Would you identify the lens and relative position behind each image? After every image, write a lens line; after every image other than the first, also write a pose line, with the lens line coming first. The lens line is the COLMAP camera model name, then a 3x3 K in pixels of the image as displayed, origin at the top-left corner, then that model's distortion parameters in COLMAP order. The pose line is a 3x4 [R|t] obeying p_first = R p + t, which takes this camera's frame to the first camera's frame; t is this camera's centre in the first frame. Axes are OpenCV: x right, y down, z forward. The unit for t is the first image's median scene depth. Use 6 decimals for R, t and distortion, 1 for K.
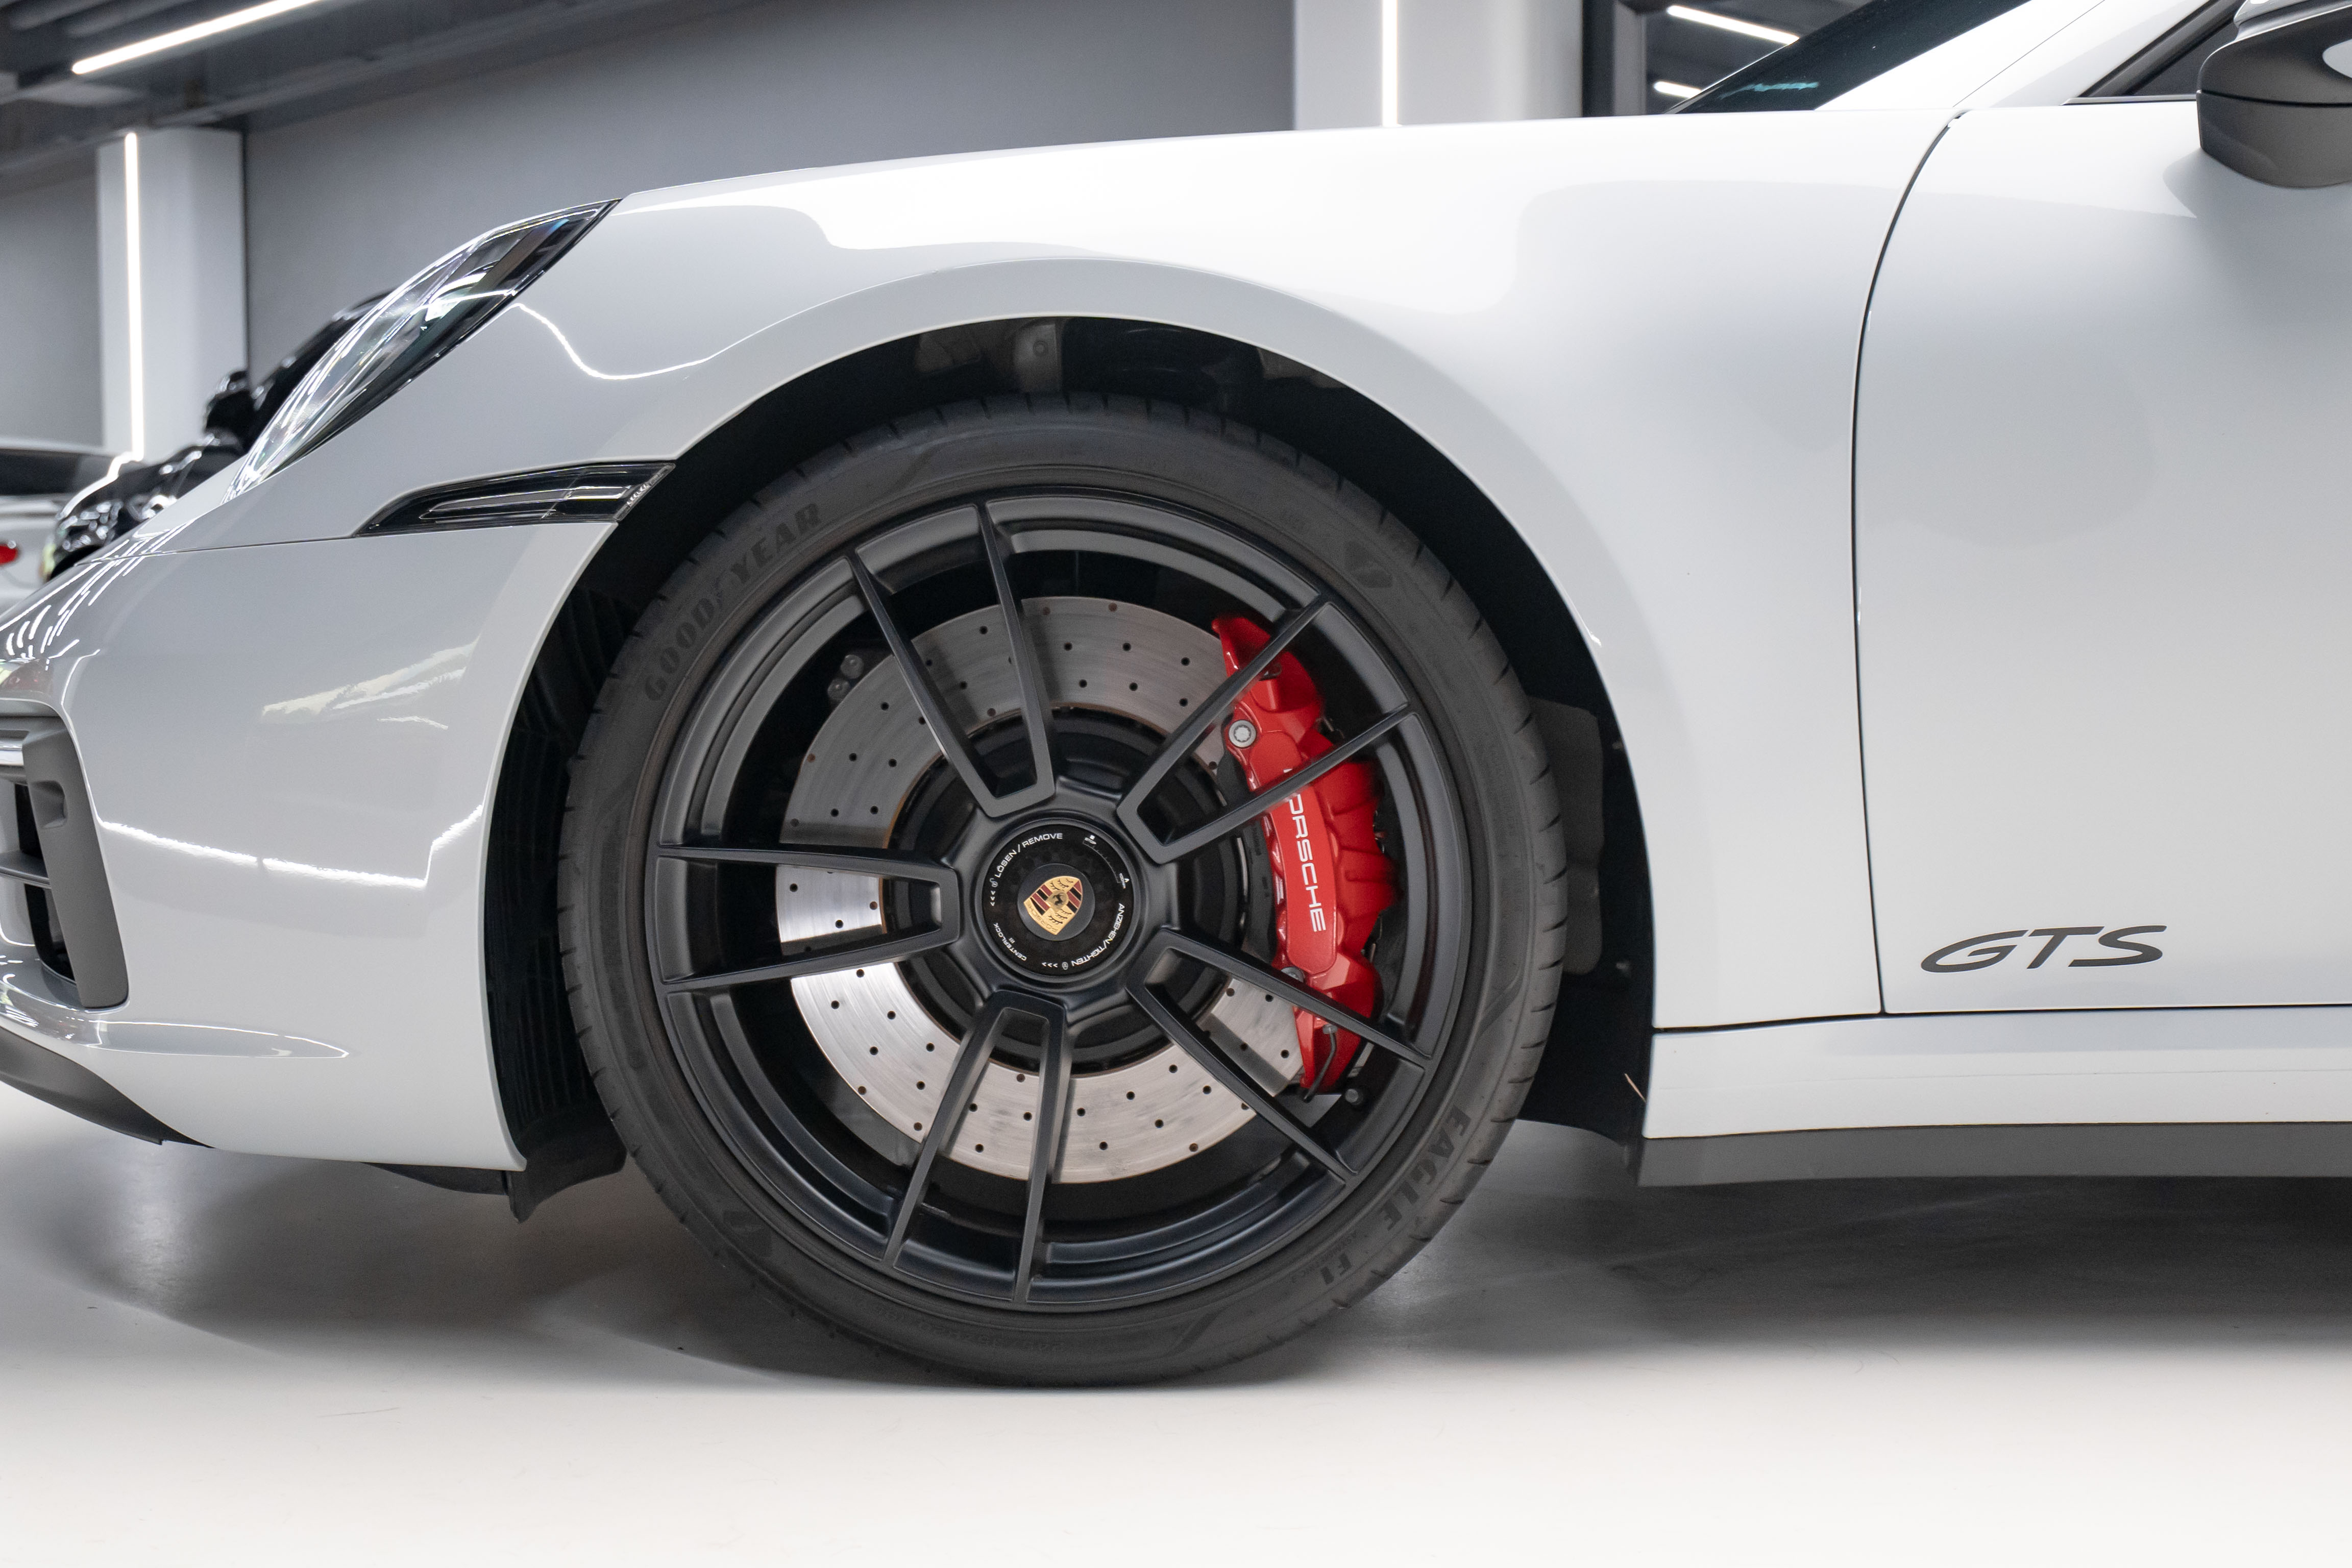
lens RADIAL K [[3014.1, 0, 1176.0], [0, 3014.1, 784.0], [0, 0, 1]] dist [-0.002681, 0.002950]
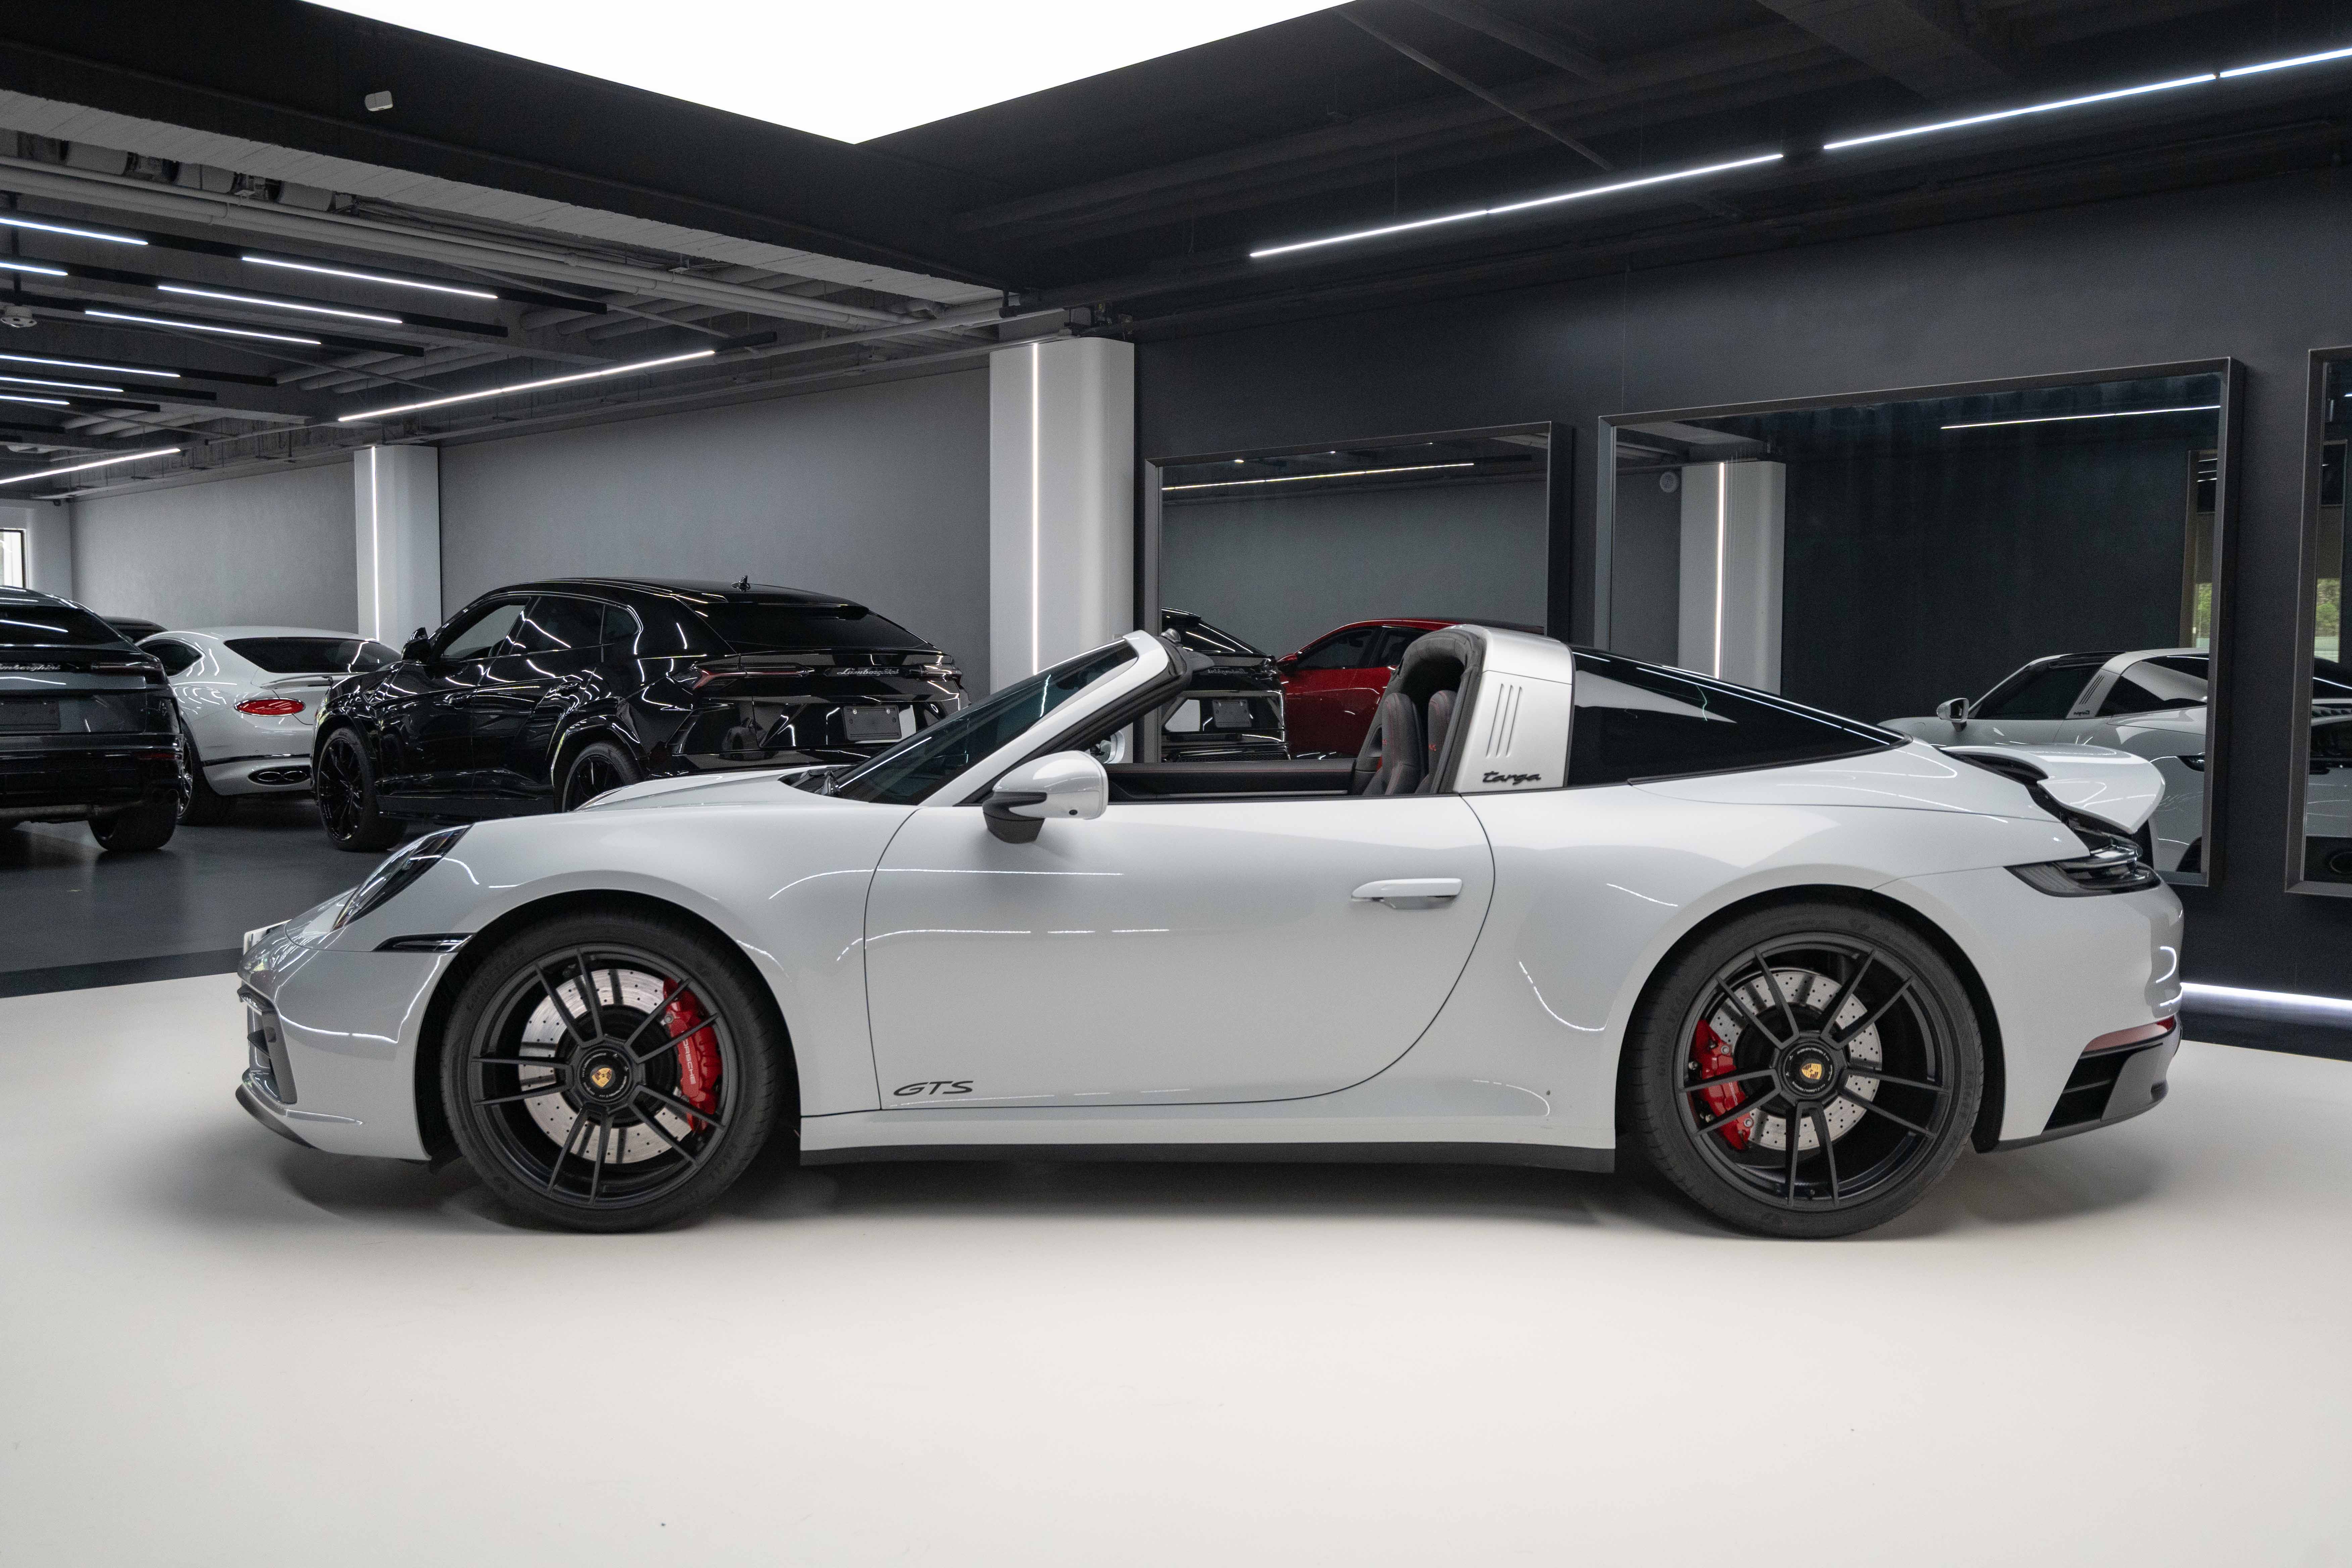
lens RADIAL K [[1928.5, 0, 1176.0], [0, 1928.5, 784.0], [0, 0, 1]] dist [-0.000126, 0.001936]
pose [[0.998774, 0.004822, 0.049276, 0.436672], [-0.005462, 0.999902, 0.012878, -0.281510], [-0.049209, -0.013131, 0.998702, -0.966953]]
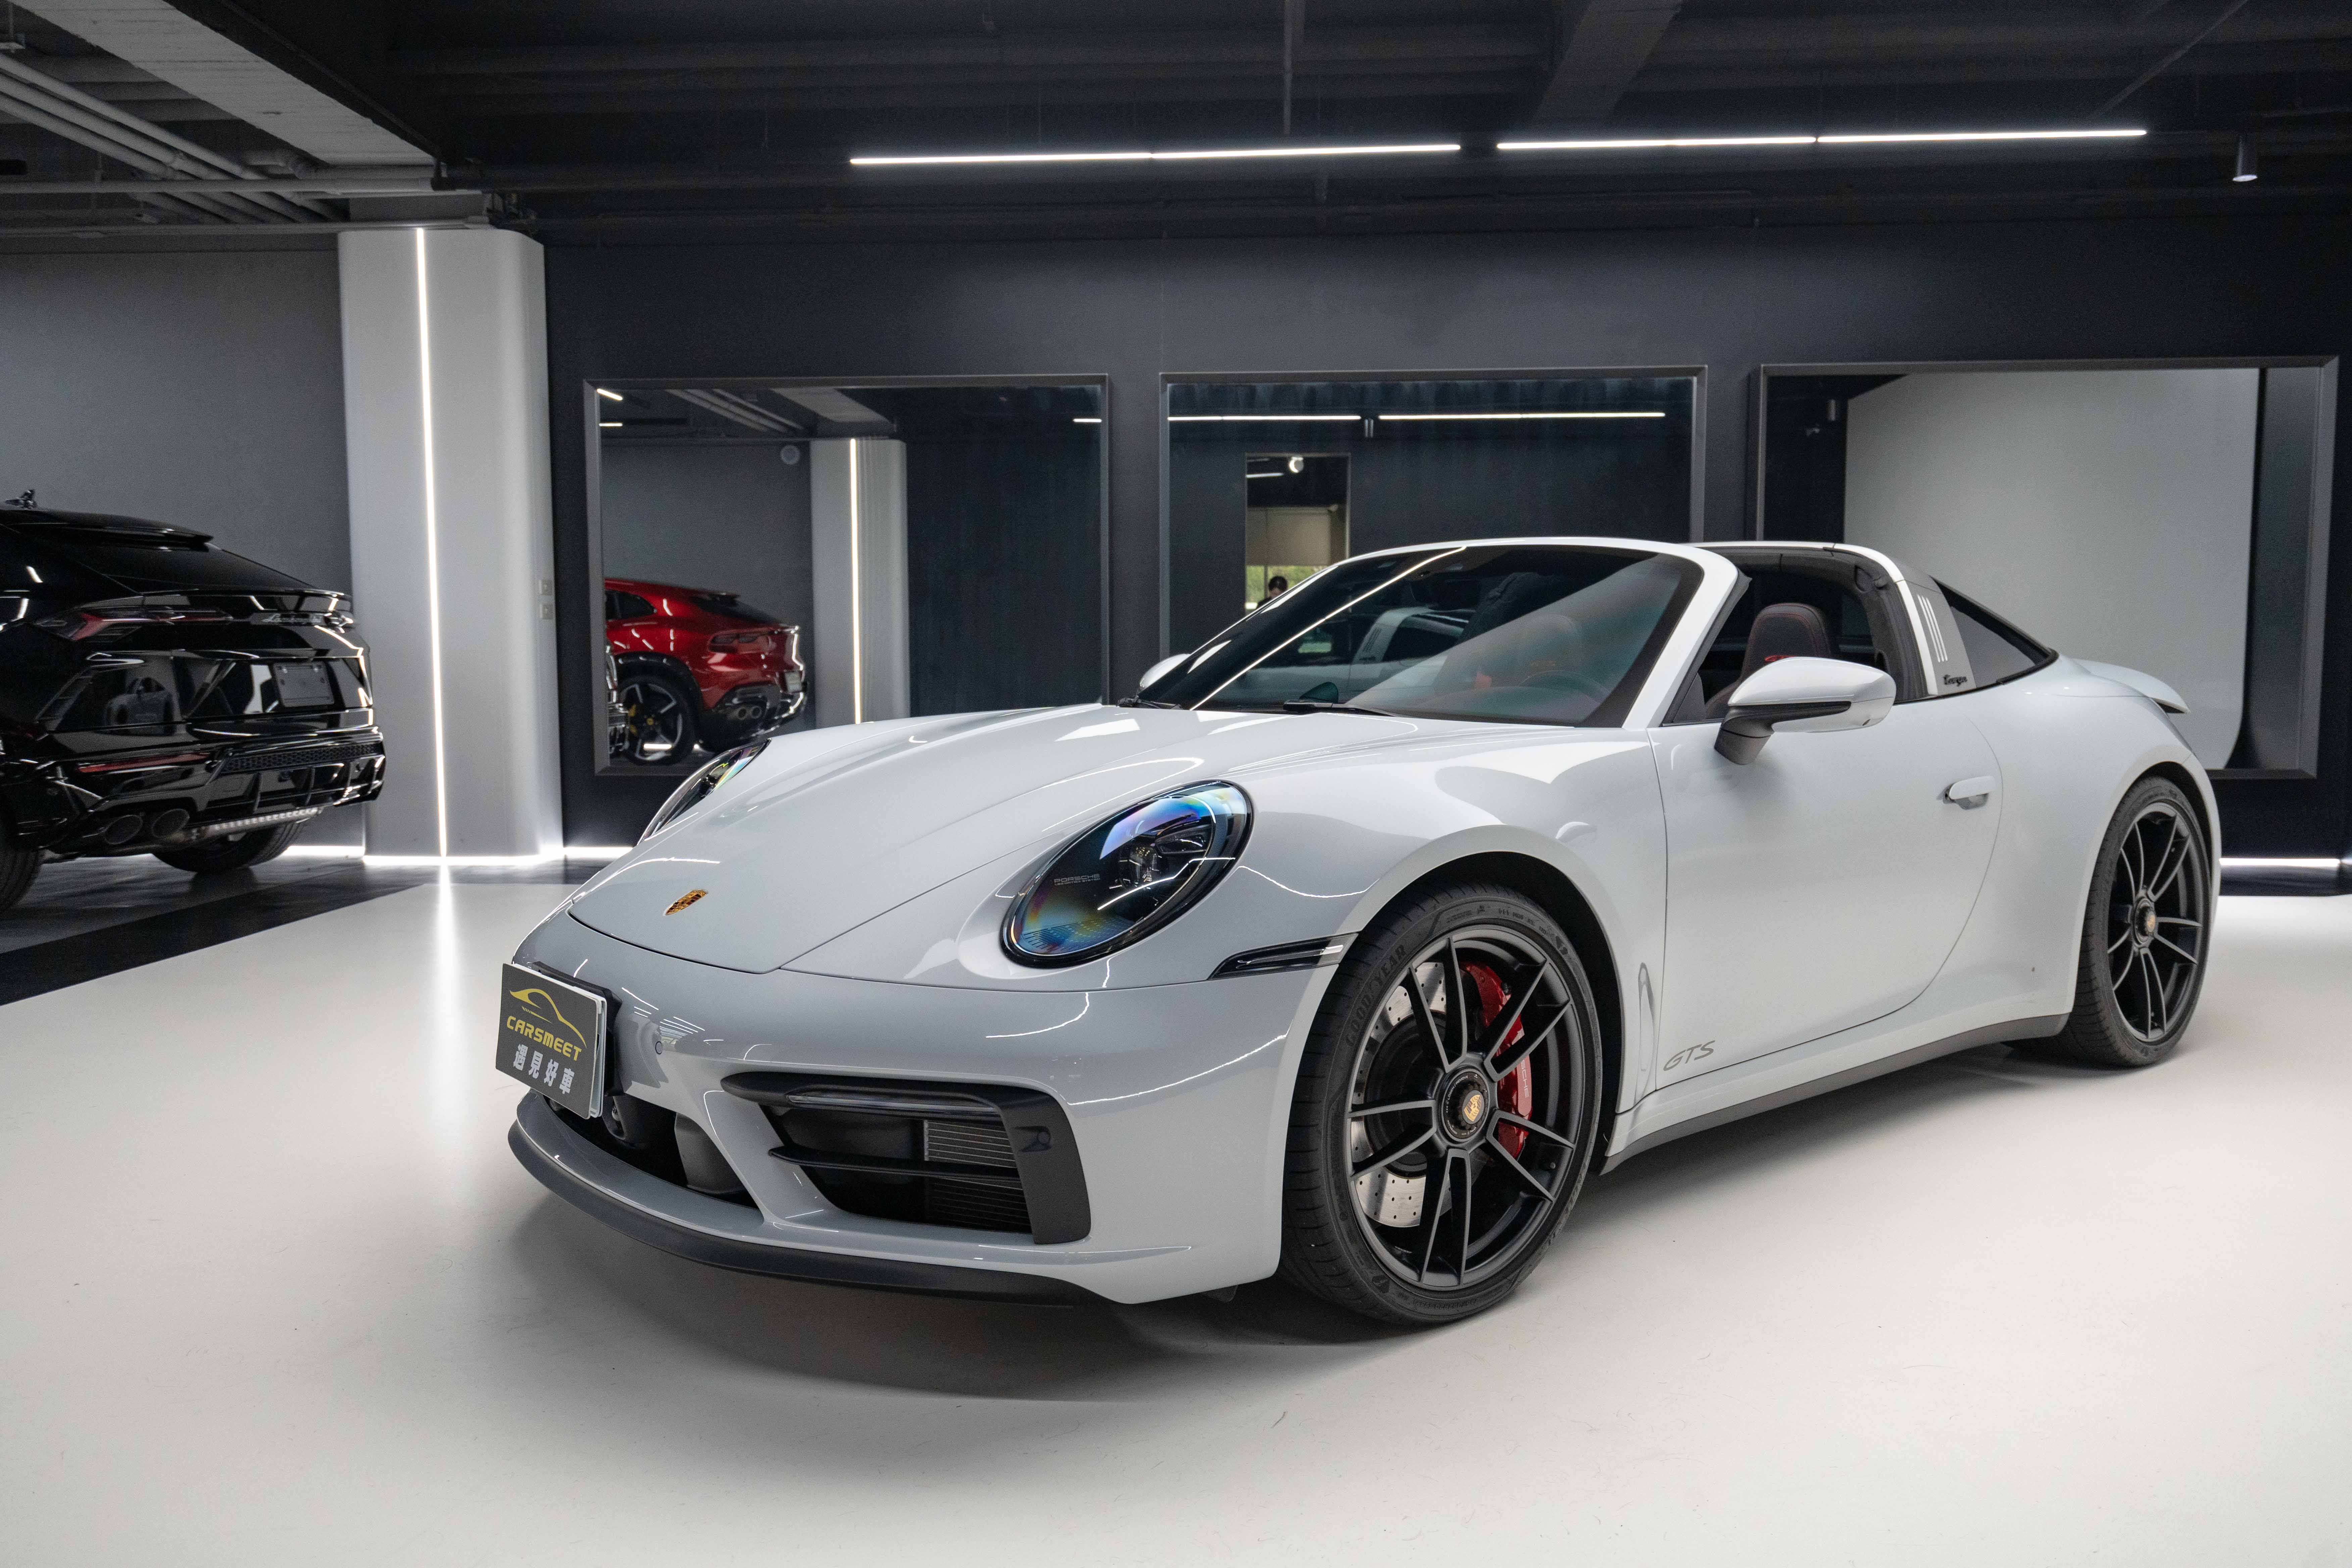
lens RADIAL K [[1722.2, 0, 1176.0], [0, 1722.2, 784.0], [0, 0, 1]] dist [0.010633, 0.001635]
pose [[0.745749, -0.052342, 0.664167, -1.032470], [0.032755, 0.998584, 0.041918, -0.259357], [-0.665421, -0.009506, 0.746408, 0.178997]]
